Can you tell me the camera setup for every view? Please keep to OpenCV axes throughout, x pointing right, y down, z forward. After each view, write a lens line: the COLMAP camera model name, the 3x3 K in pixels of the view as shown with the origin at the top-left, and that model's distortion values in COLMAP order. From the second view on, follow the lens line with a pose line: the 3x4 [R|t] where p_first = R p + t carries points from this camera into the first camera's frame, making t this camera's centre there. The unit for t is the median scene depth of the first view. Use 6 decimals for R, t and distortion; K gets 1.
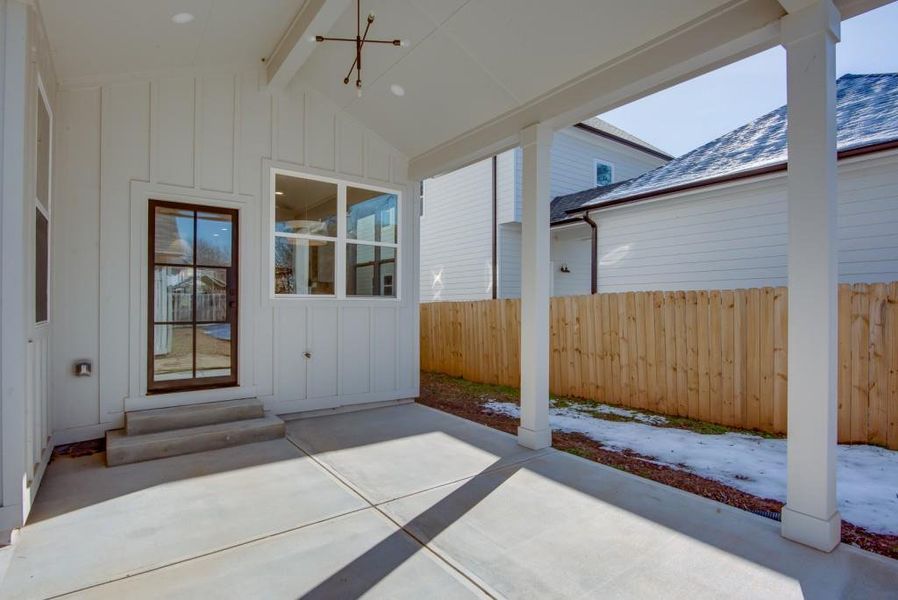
lens RADIAL K [[433.9, 0, 447.4], [0, 433.9, 299.2], [0, 0, 1]] dist [0.012278, -0.000209]
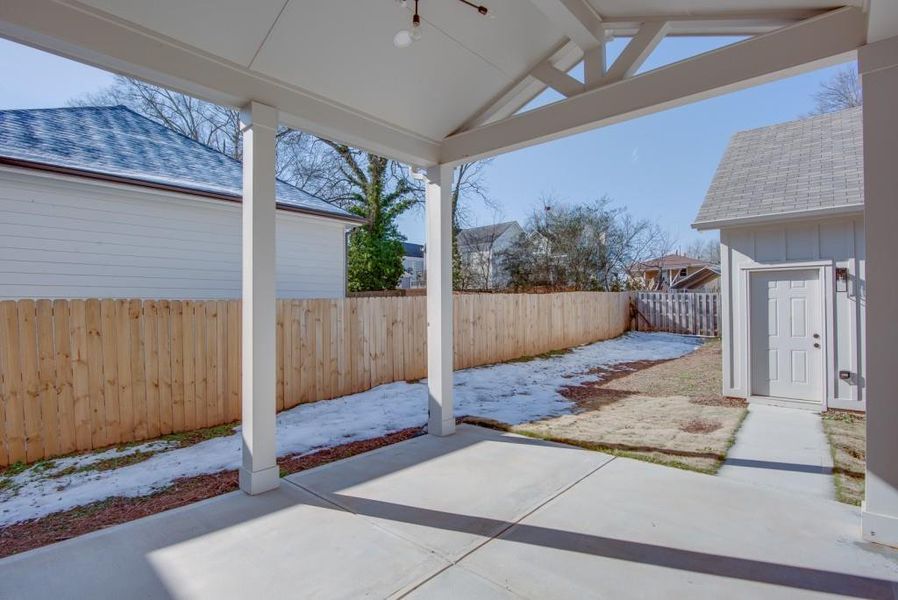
lens RADIAL K [[448.9, 0, 442.6], [0, 448.9, 298.6], [0, 0, 1]] dist [-0.032054, 0.000058]
pose [[-0.172334, 0.018193, 0.984871, -0.535929], [-0.006939, 0.999782, -0.019683, -0.007757], [-0.985014, -0.010226, -0.172170, 0.619775]]
